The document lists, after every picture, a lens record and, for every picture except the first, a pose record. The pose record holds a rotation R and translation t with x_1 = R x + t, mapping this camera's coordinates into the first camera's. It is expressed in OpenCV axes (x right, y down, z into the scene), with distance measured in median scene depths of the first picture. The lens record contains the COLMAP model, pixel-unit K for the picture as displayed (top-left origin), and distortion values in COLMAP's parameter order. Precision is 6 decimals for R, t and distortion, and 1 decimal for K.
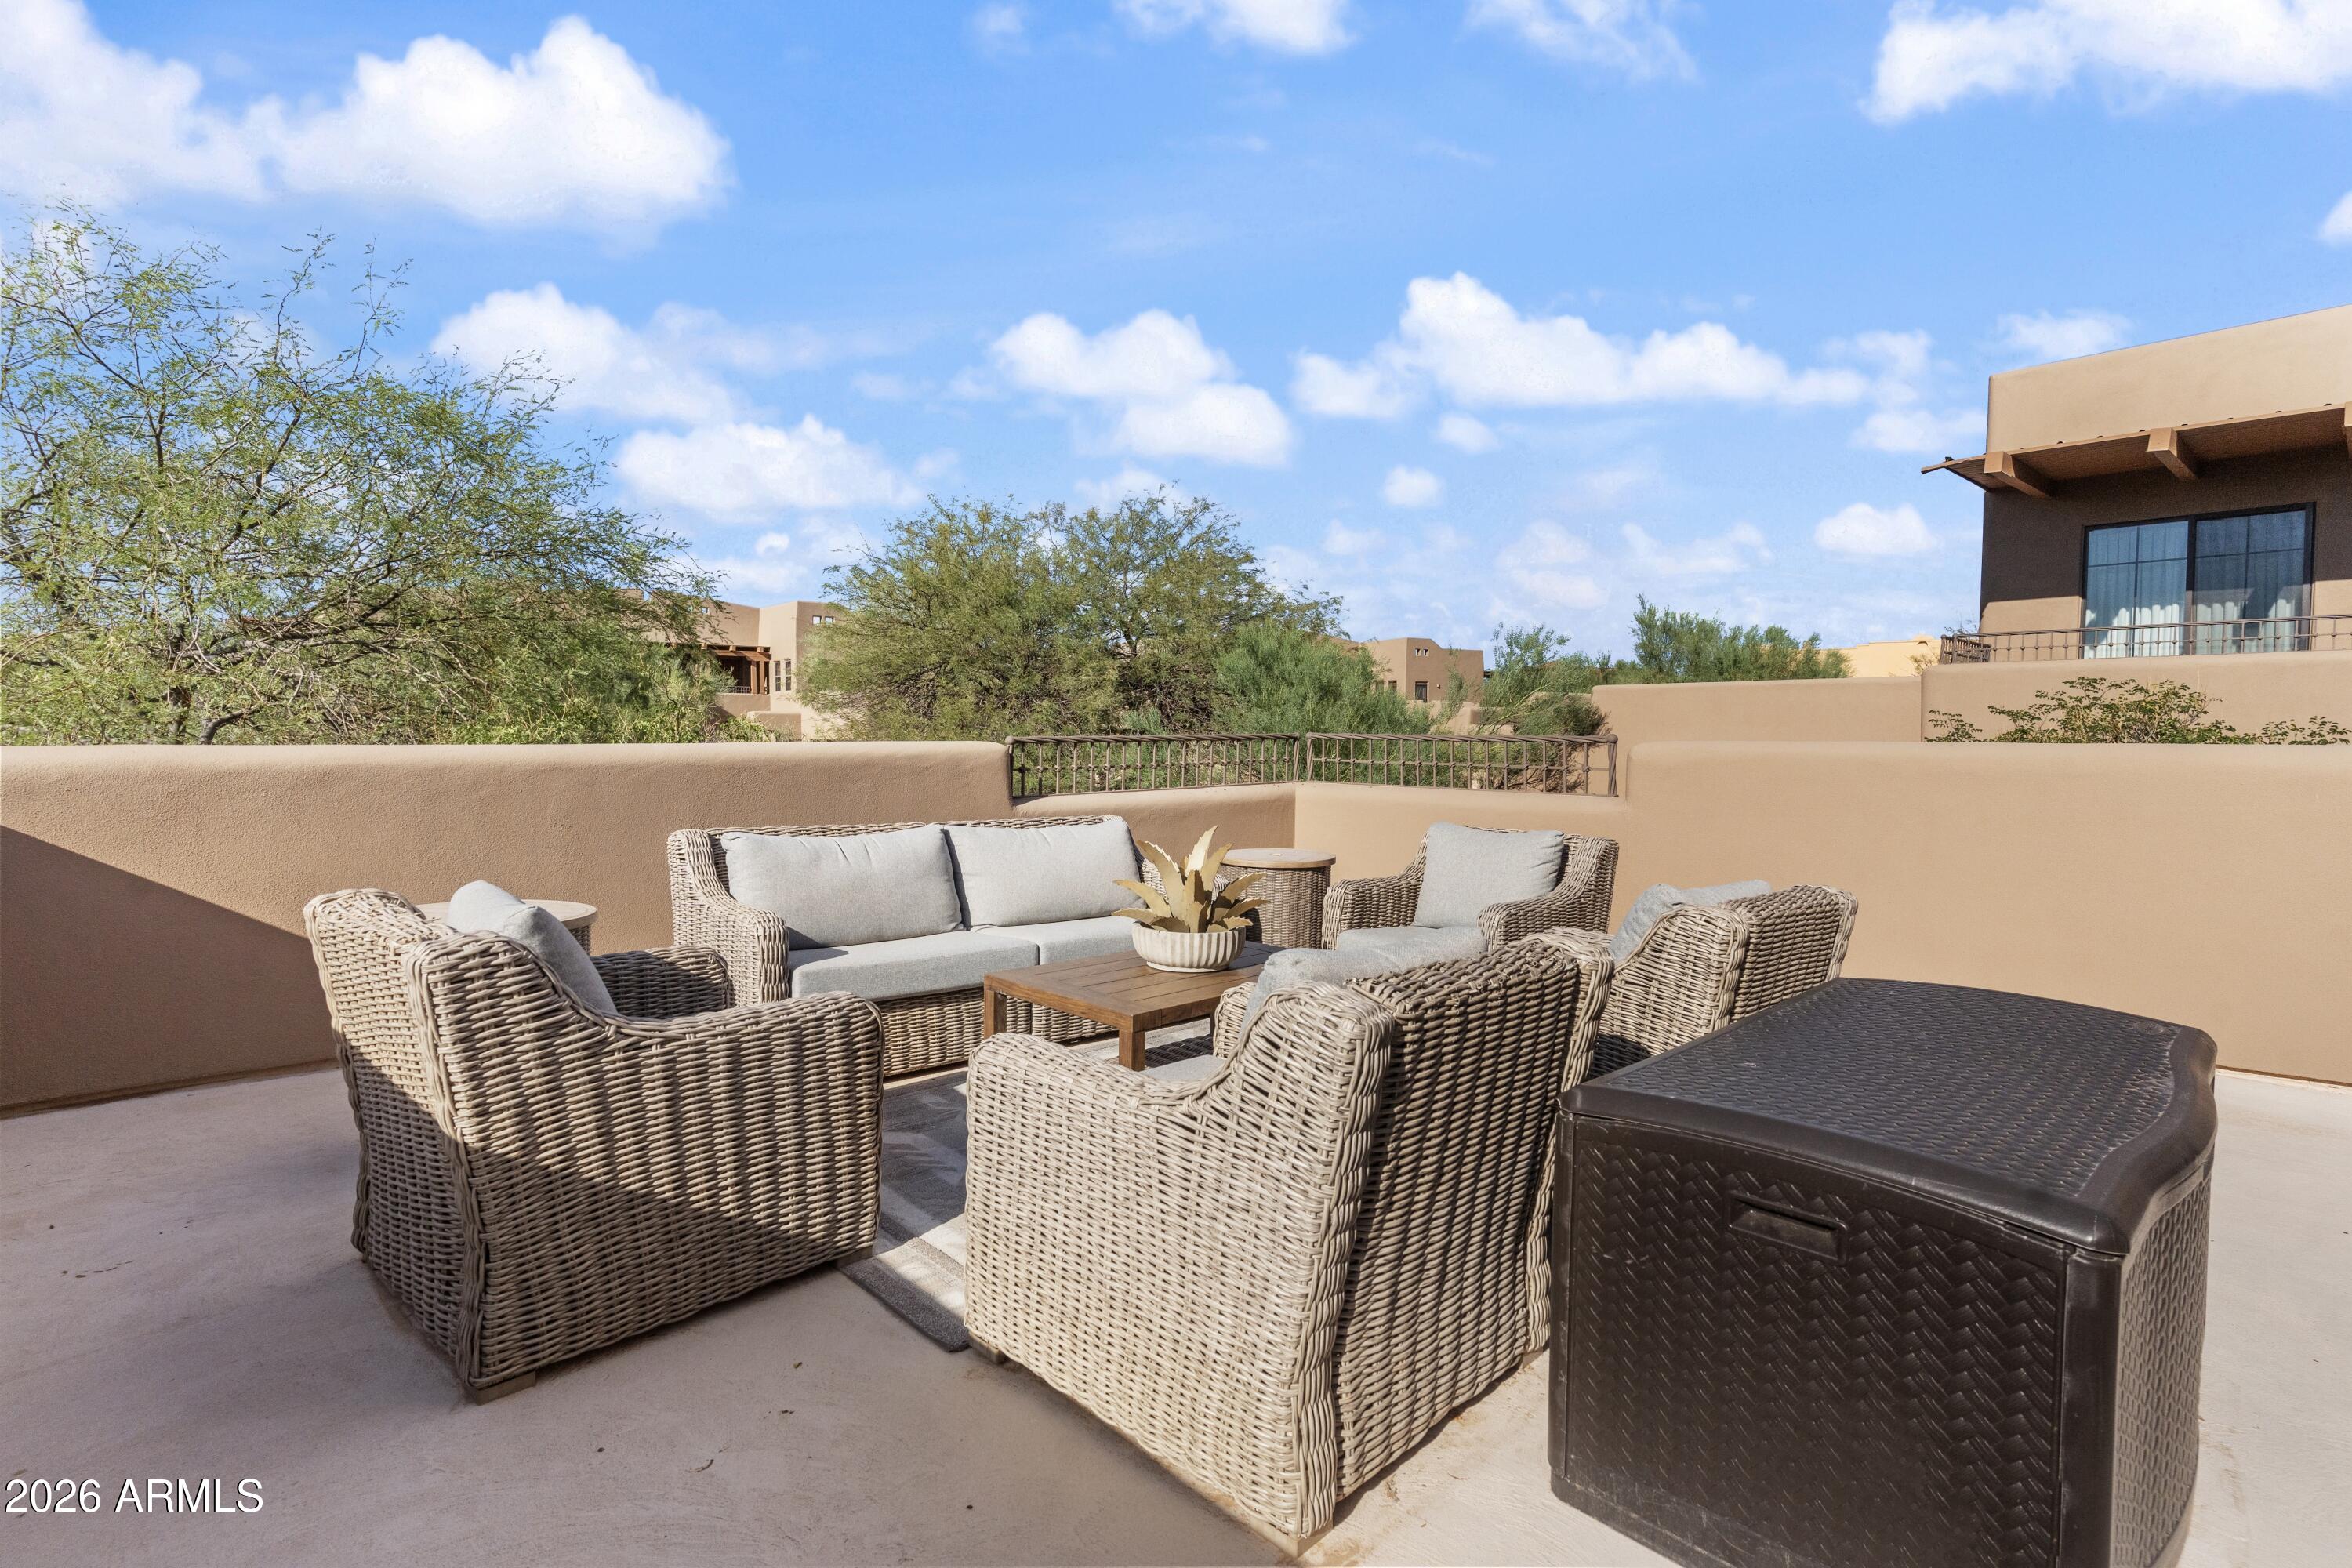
lens RADIAL K [[1120.7, 0, 1185.8], [0, 1120.7, 769.5], [0, 0, 1]] dist [0.002022, 0.000010]
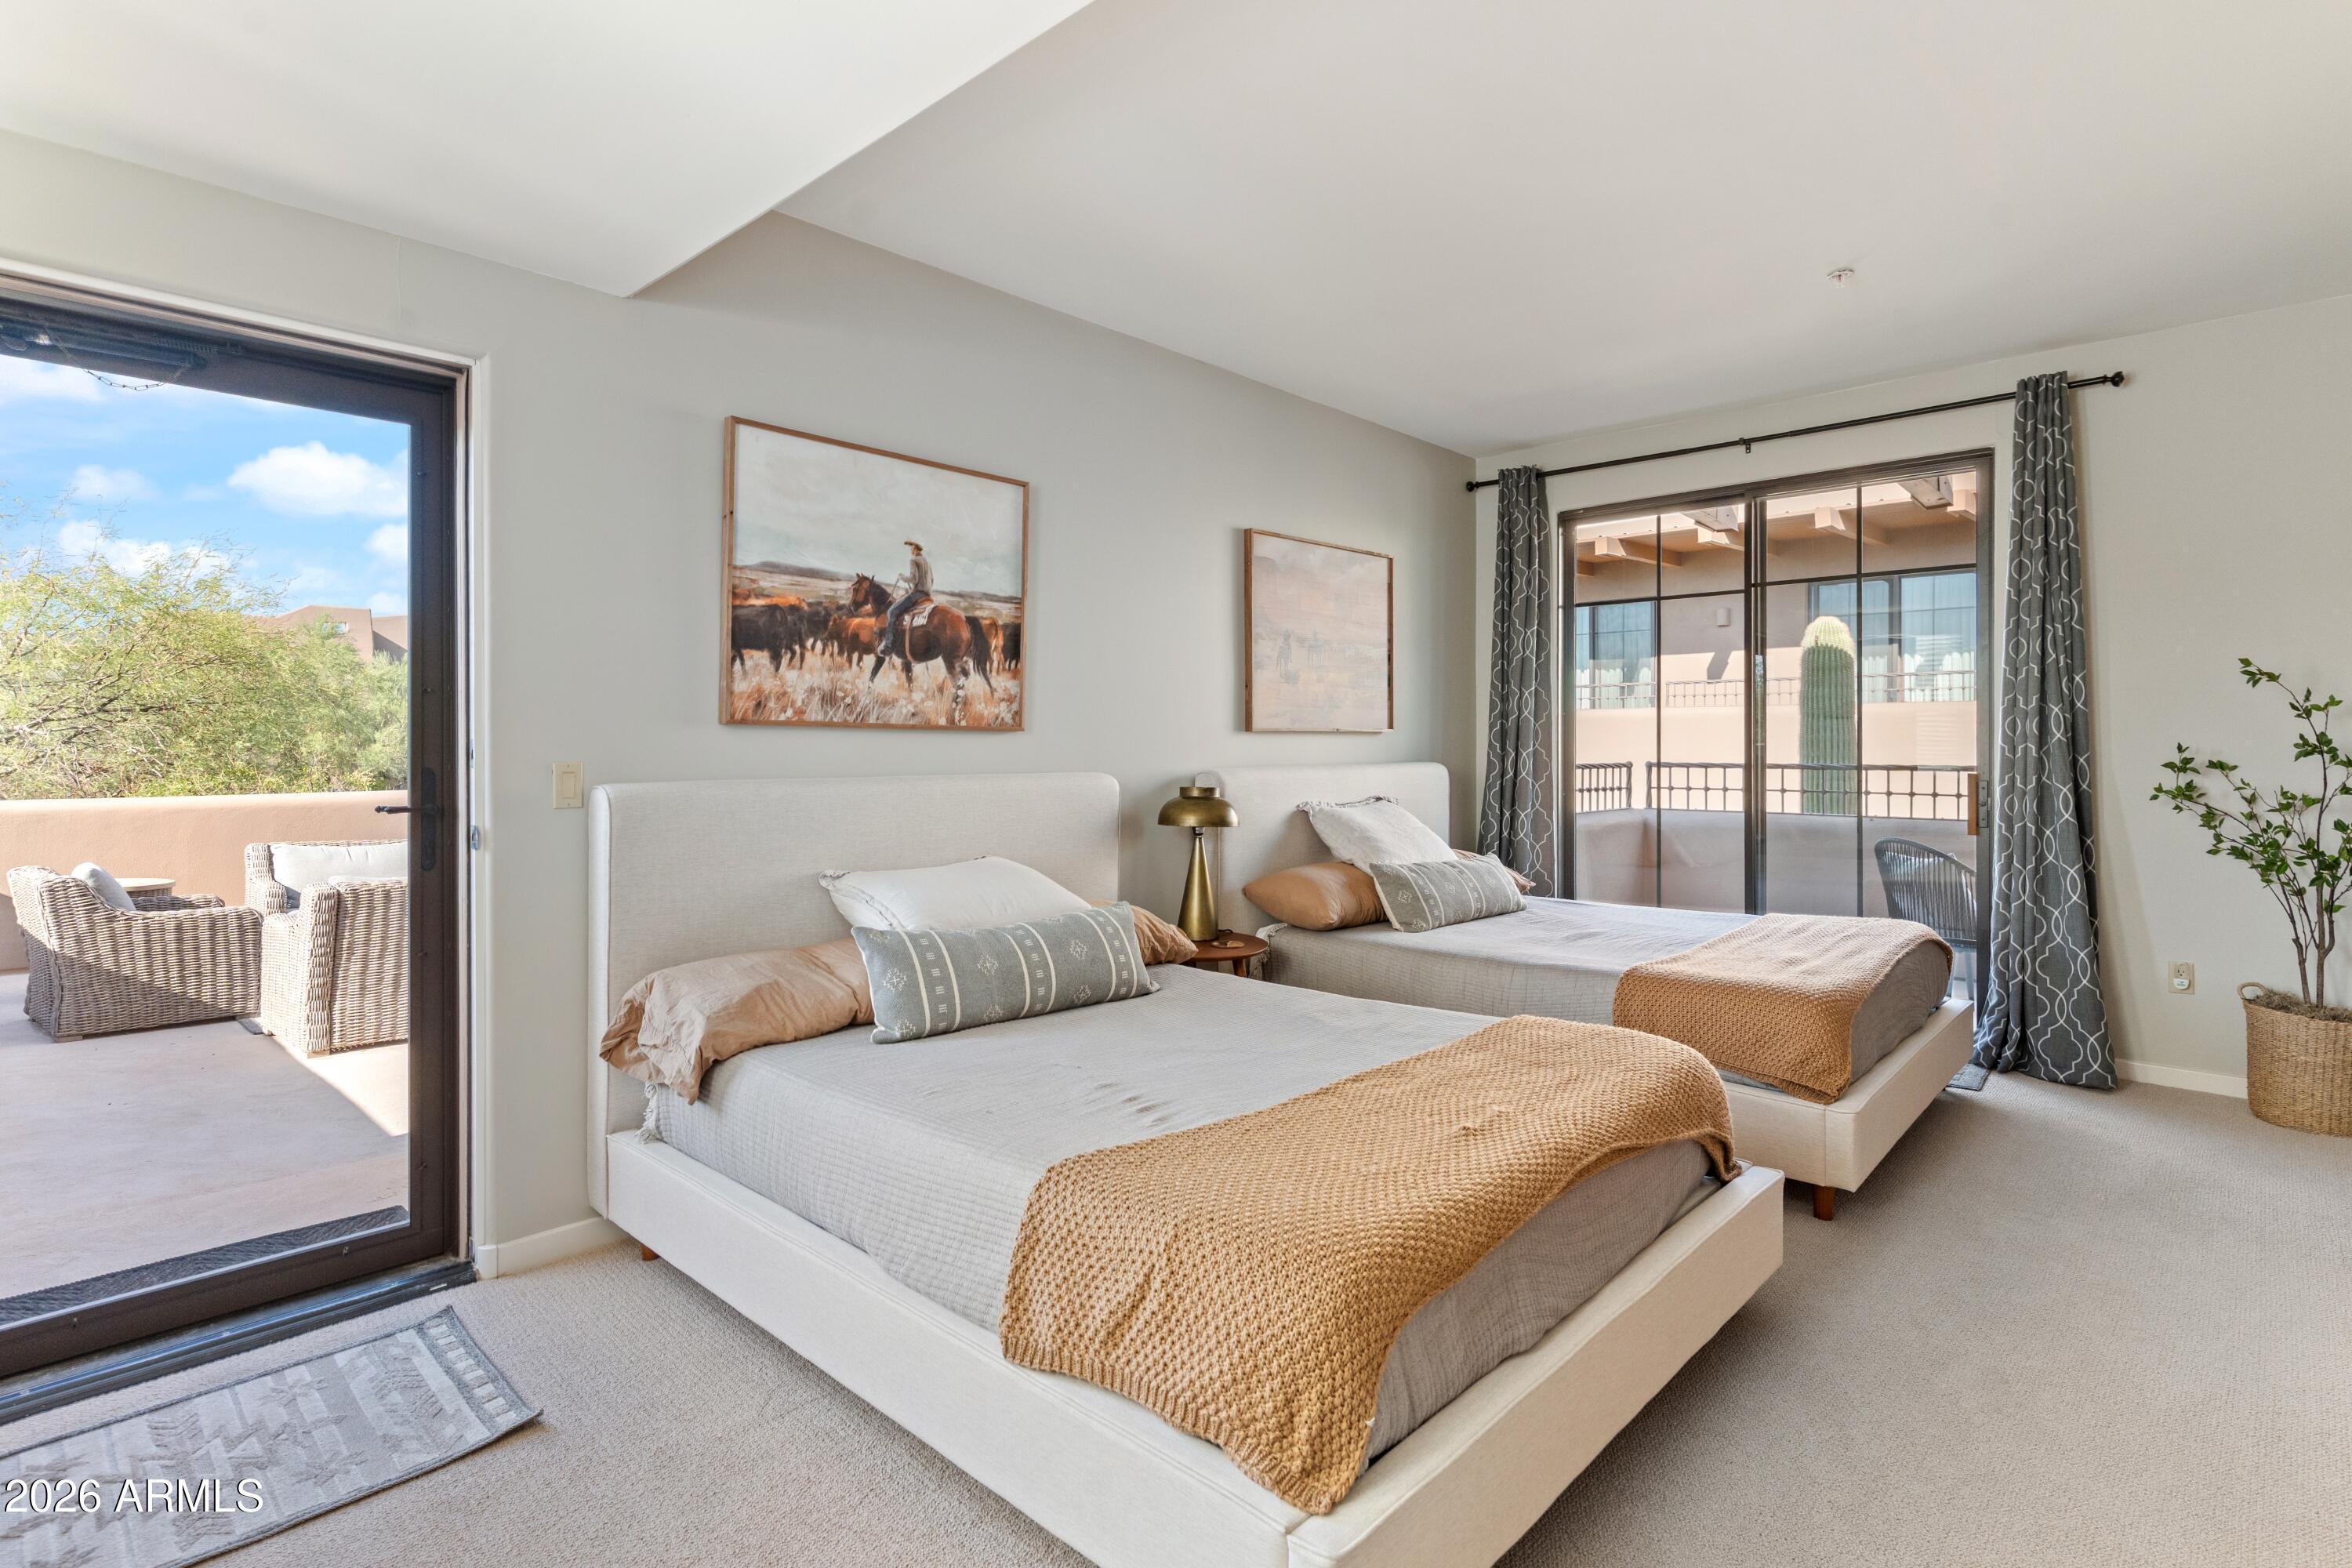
lens RADIAL K [[1136.7, 0, 1174.3], [0, 1136.7, 725.0], [0, 0, 1]] dist [-0.000551, 0.000897]
pose [[0.996709, -0.000551, 0.081063, 1.742351], [0.004950, 0.998525, -0.054072, -0.061640], [-0.080914, 0.054295, 0.995241, -1.903222]]
